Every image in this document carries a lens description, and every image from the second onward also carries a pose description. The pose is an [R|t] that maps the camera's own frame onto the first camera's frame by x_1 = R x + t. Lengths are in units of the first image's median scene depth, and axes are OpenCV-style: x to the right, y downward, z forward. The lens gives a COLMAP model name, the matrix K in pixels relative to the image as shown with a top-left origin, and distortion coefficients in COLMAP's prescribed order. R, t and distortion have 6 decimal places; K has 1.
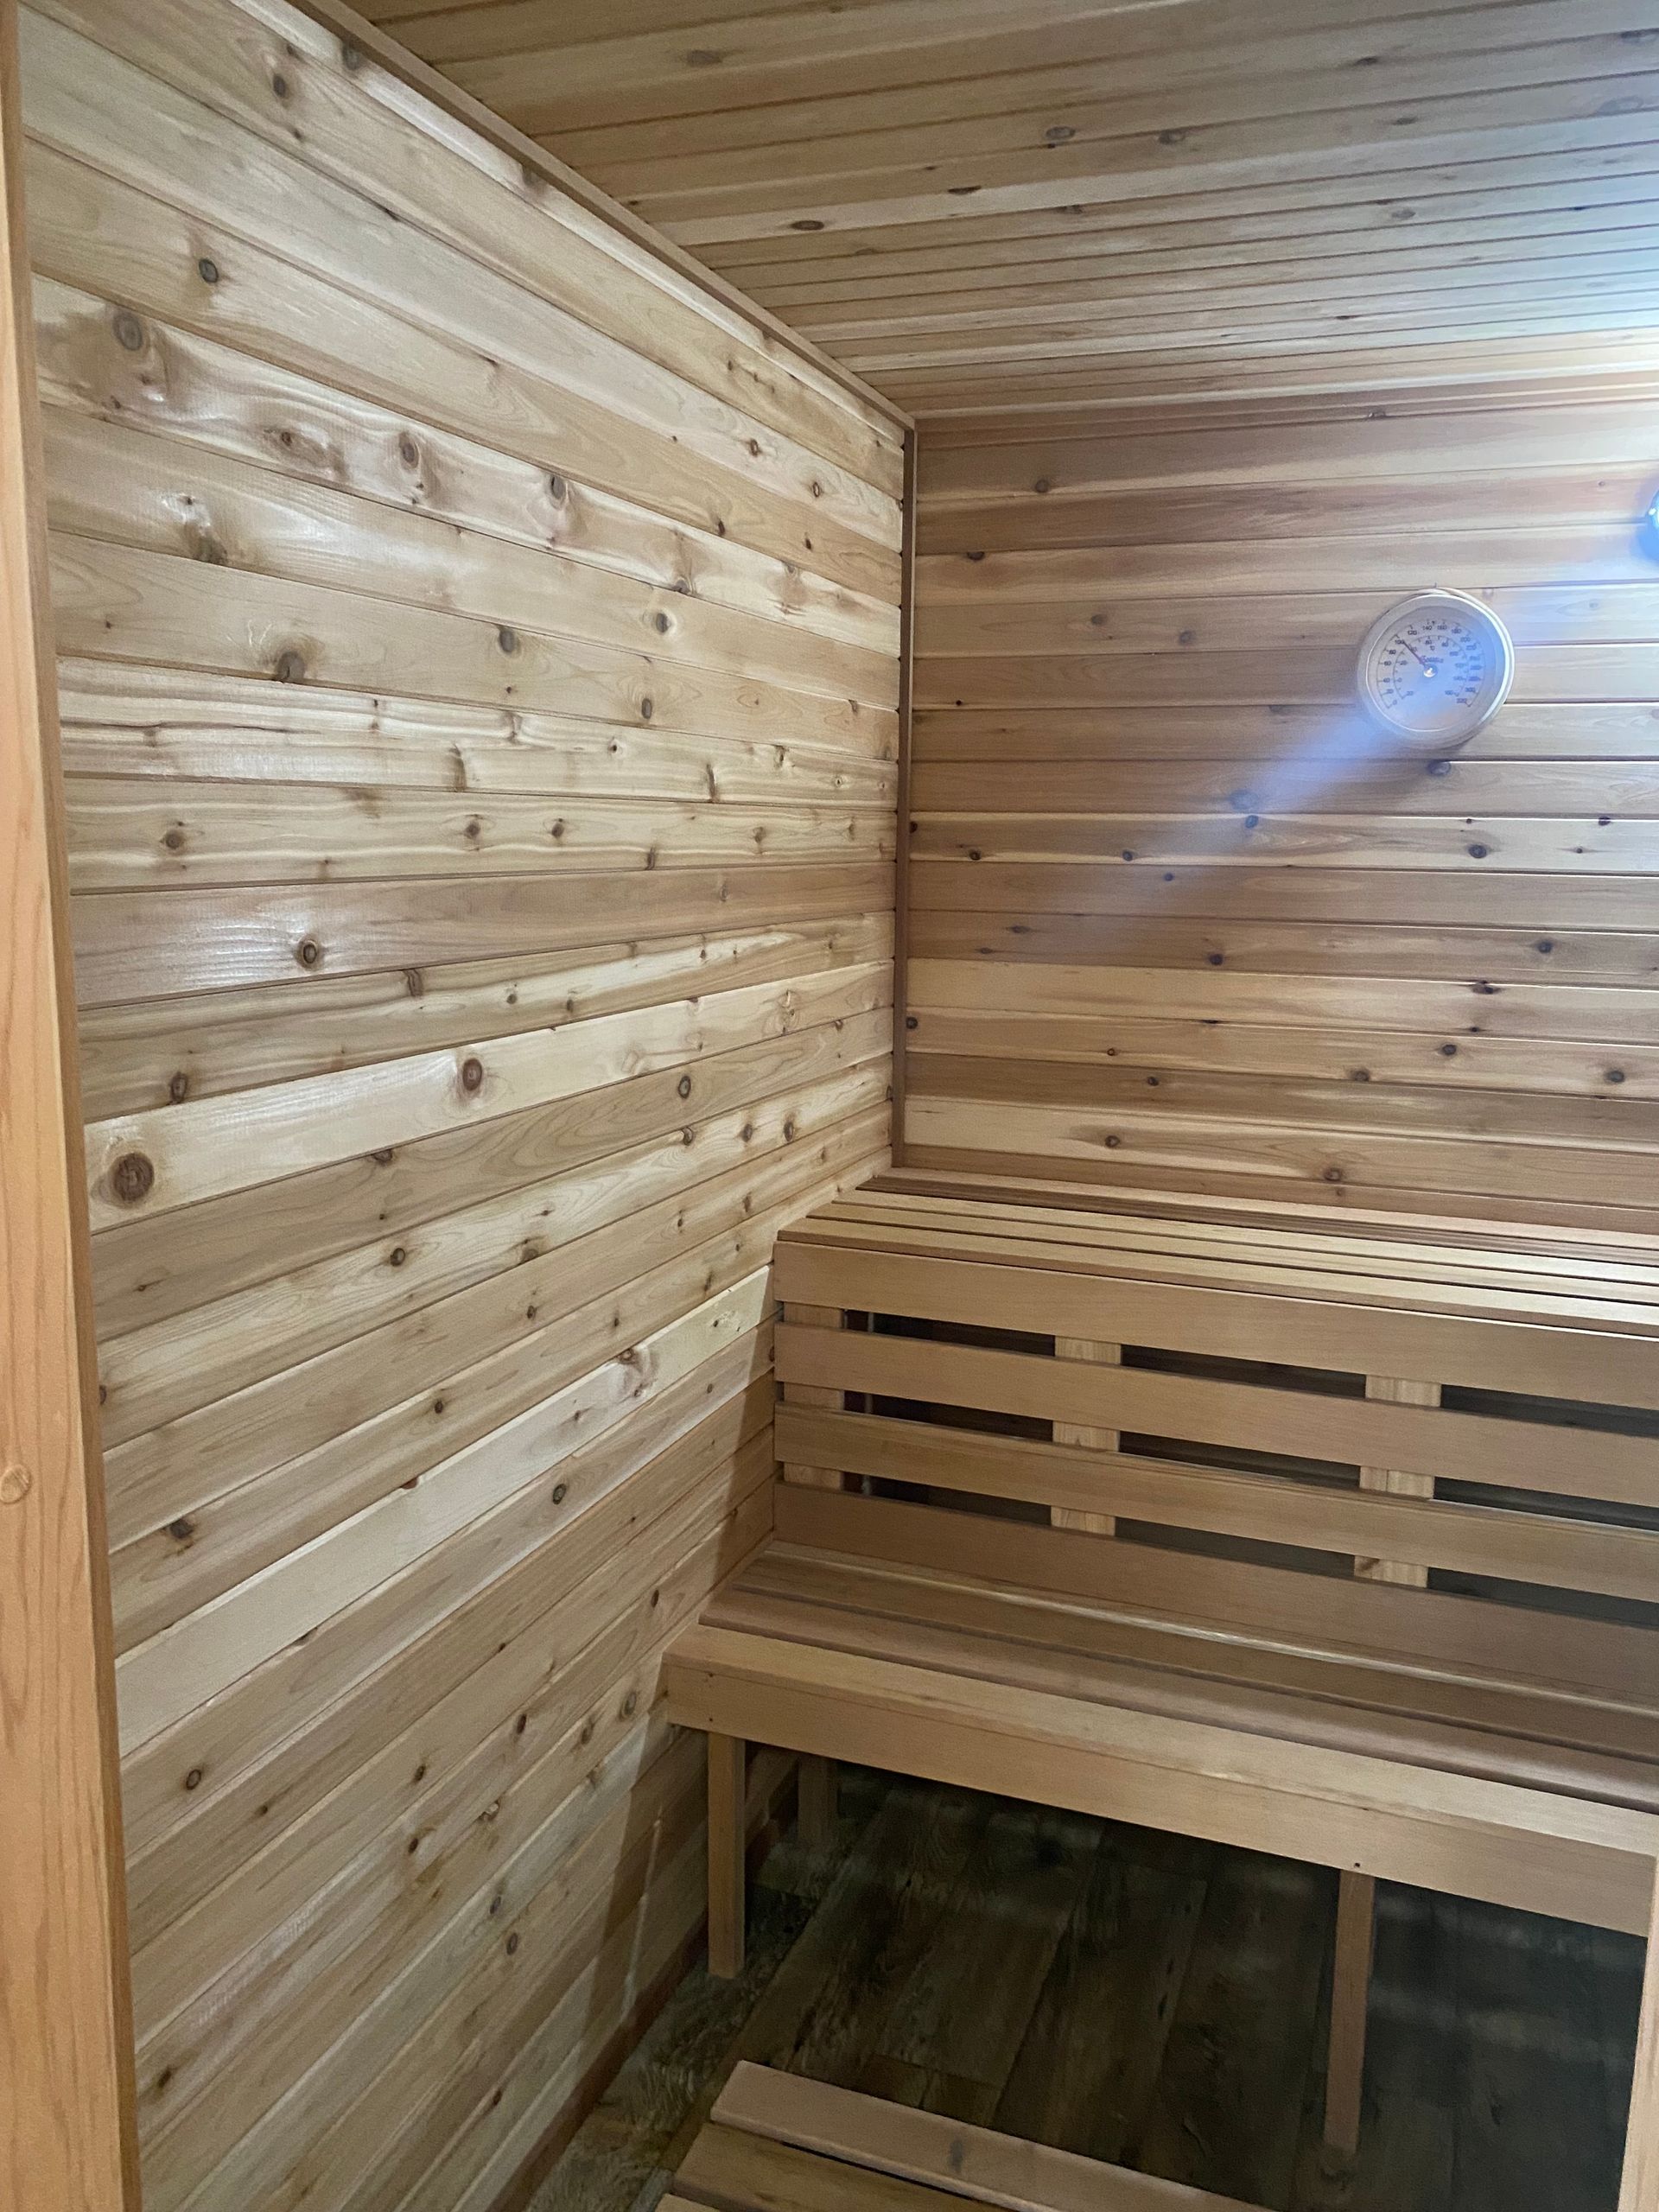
lens RADIAL K [[1700.7, 0, 842.3], [0, 1700.7, 1103.9], [0, 0, 1]] dist [0.060335, -0.078487]
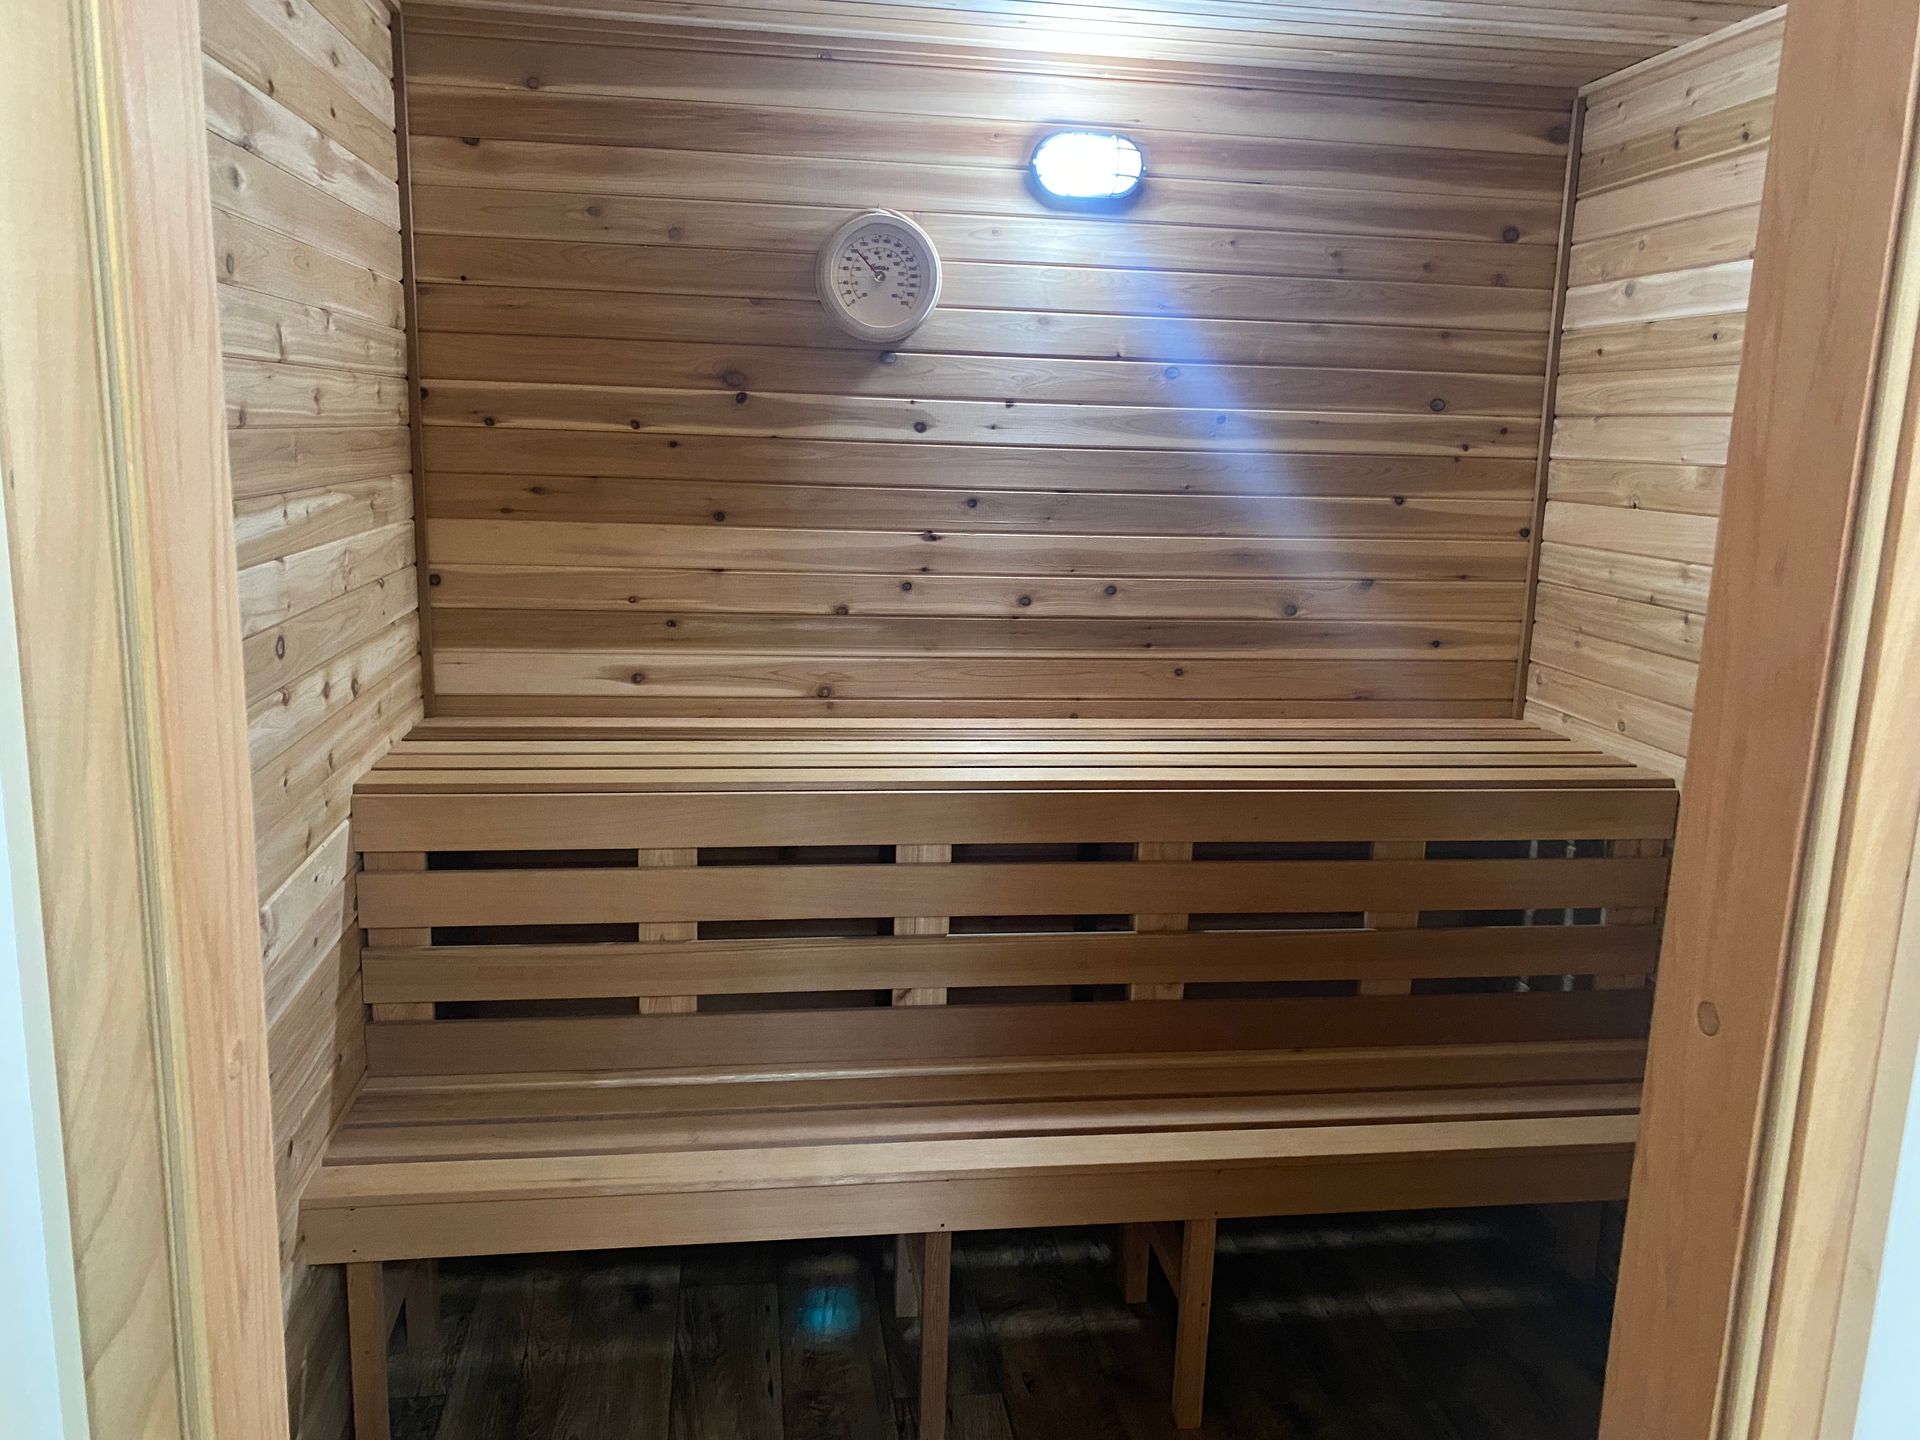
lens RADIAL K [[1476.2, 0, 970.8], [0, 1476.2, 718.8], [0, 0, 1]] dist [0.060335, -0.078487]
pose [[0.876167, -0.083530, 0.474716, -0.133958], [0.062496, 0.996243, 0.059950, 0.004257], [-0.477940, -0.022859, 0.878095, 0.025125]]
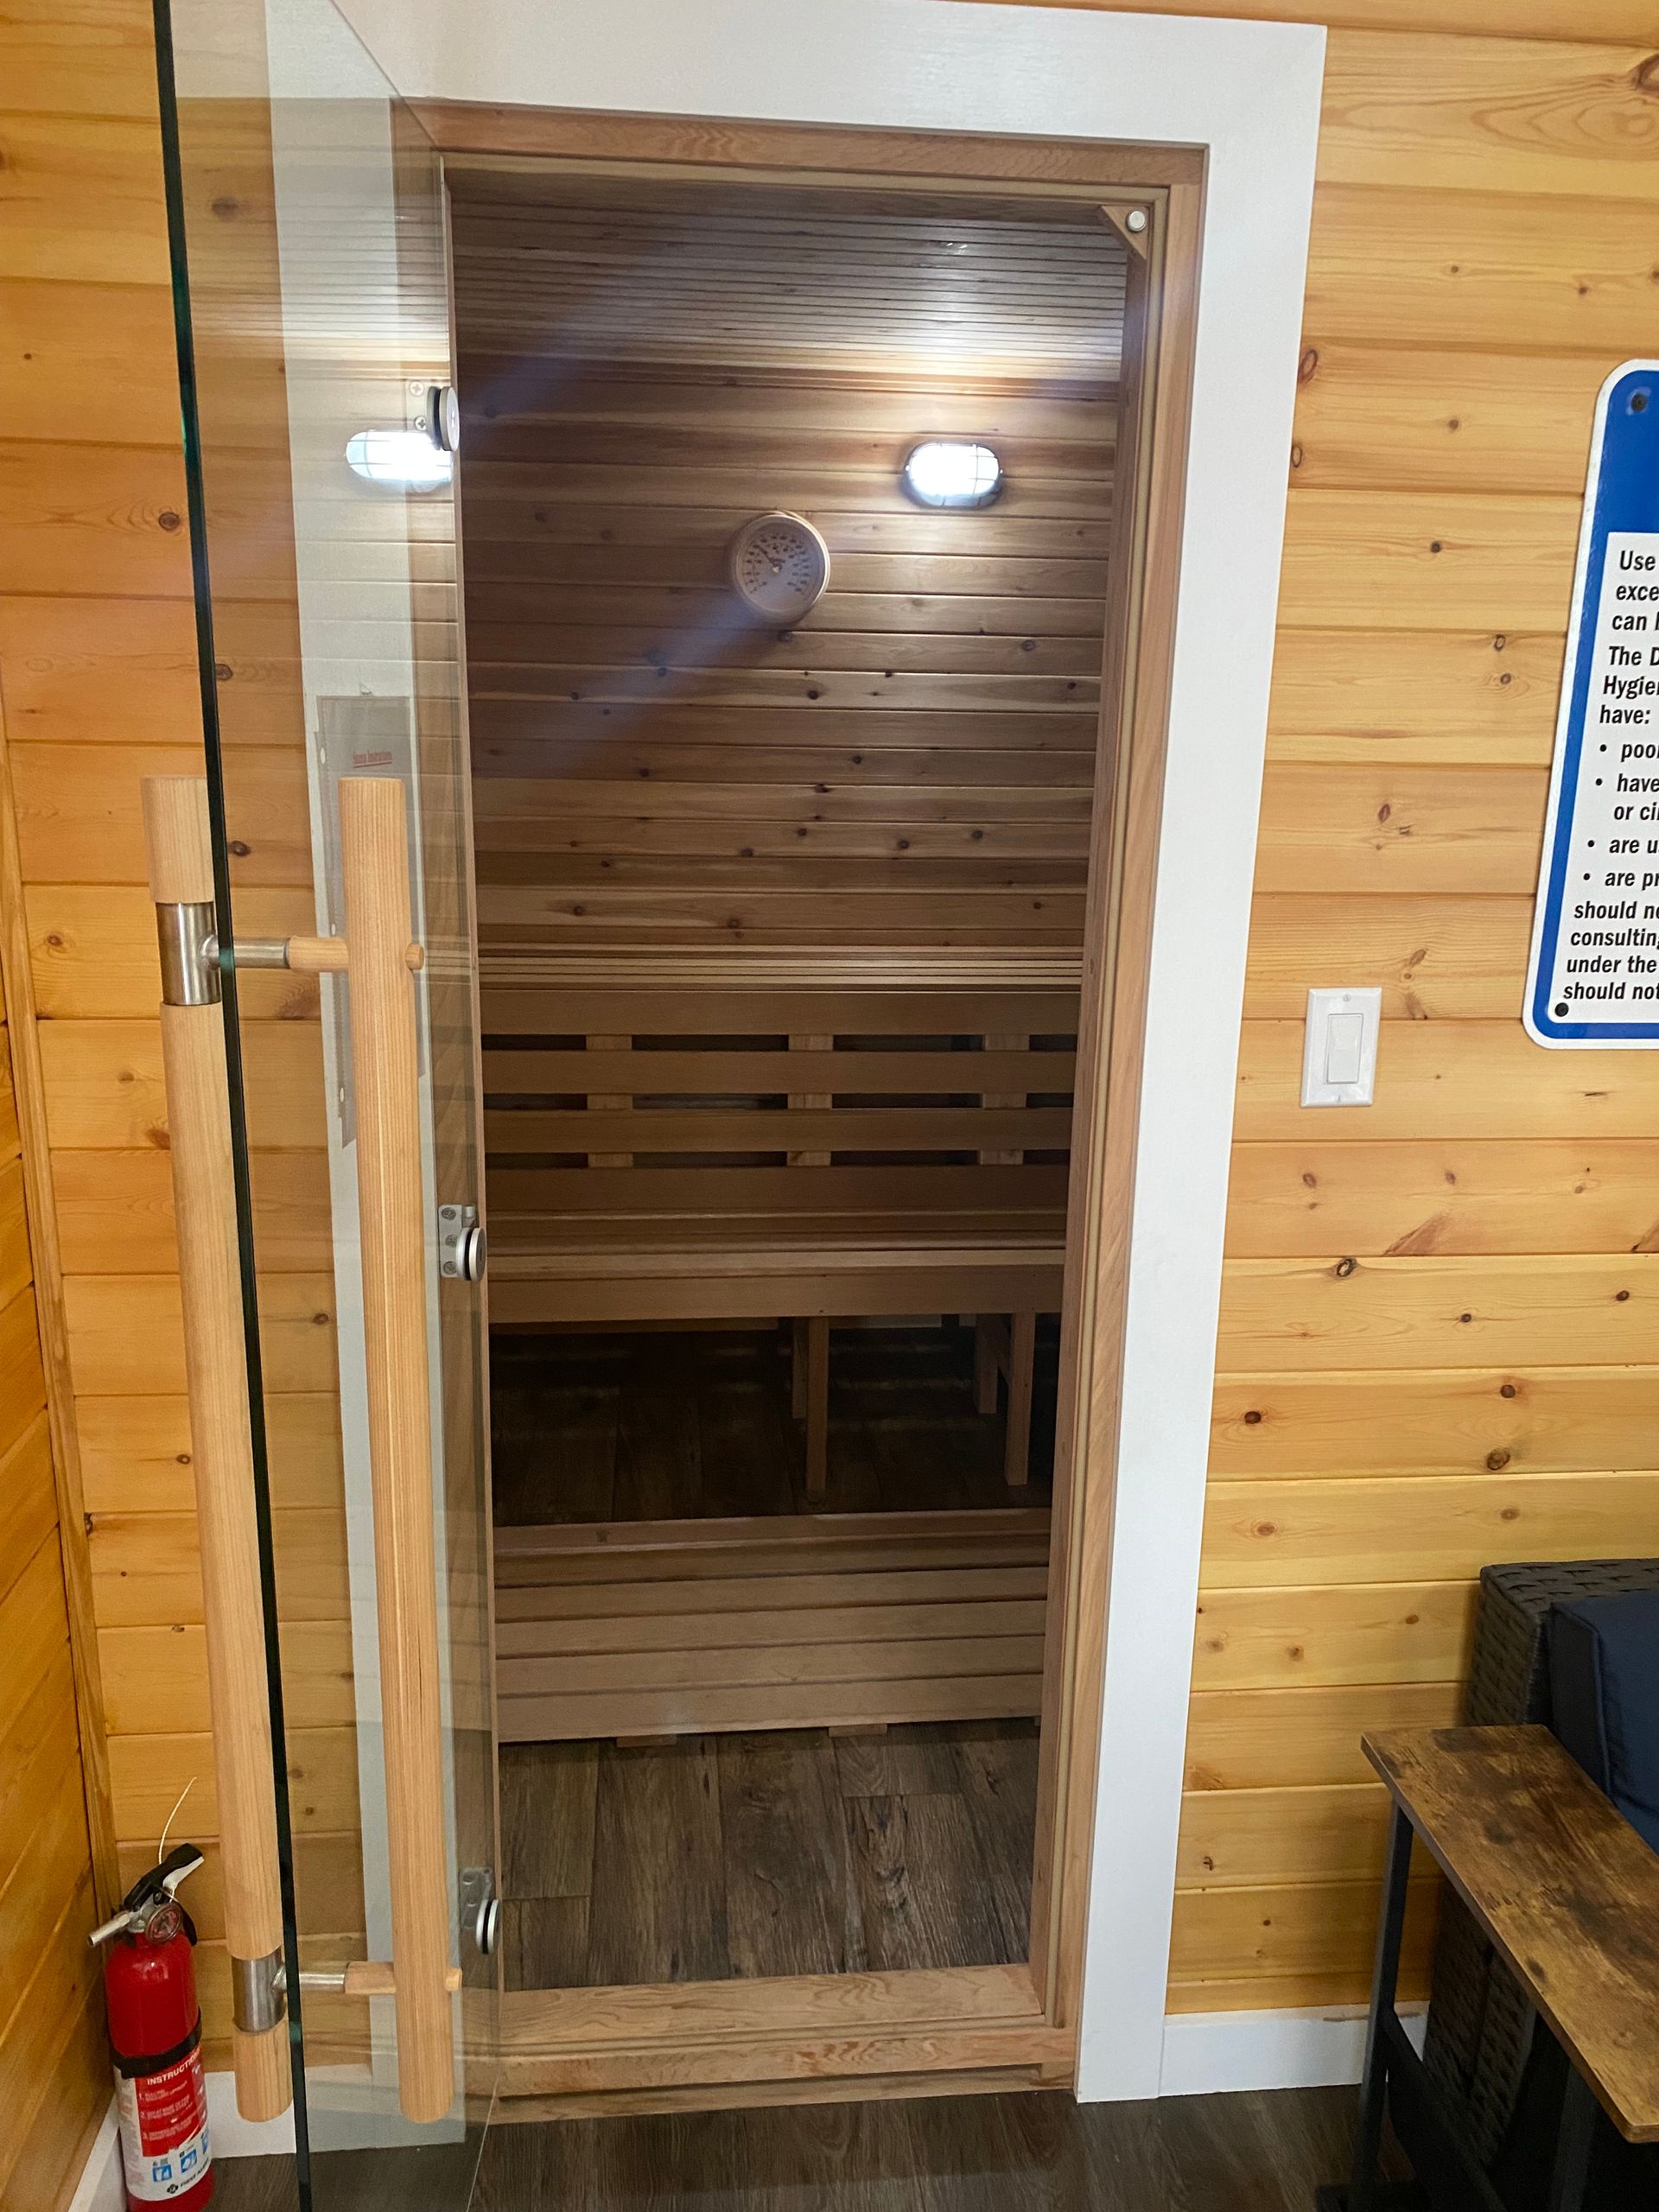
lens RADIAL K [[1700.7, 0, 846.6], [0, 1700.7, 1122.9], [0, 0, 1]] dist [0.060335, -0.078487]
pose [[0.898104, -0.107150, 0.426529, -0.282169], [0.067249, 0.991919, 0.107582, 0.065903], [-0.434610, -0.067936, 0.898053, -0.377193]]
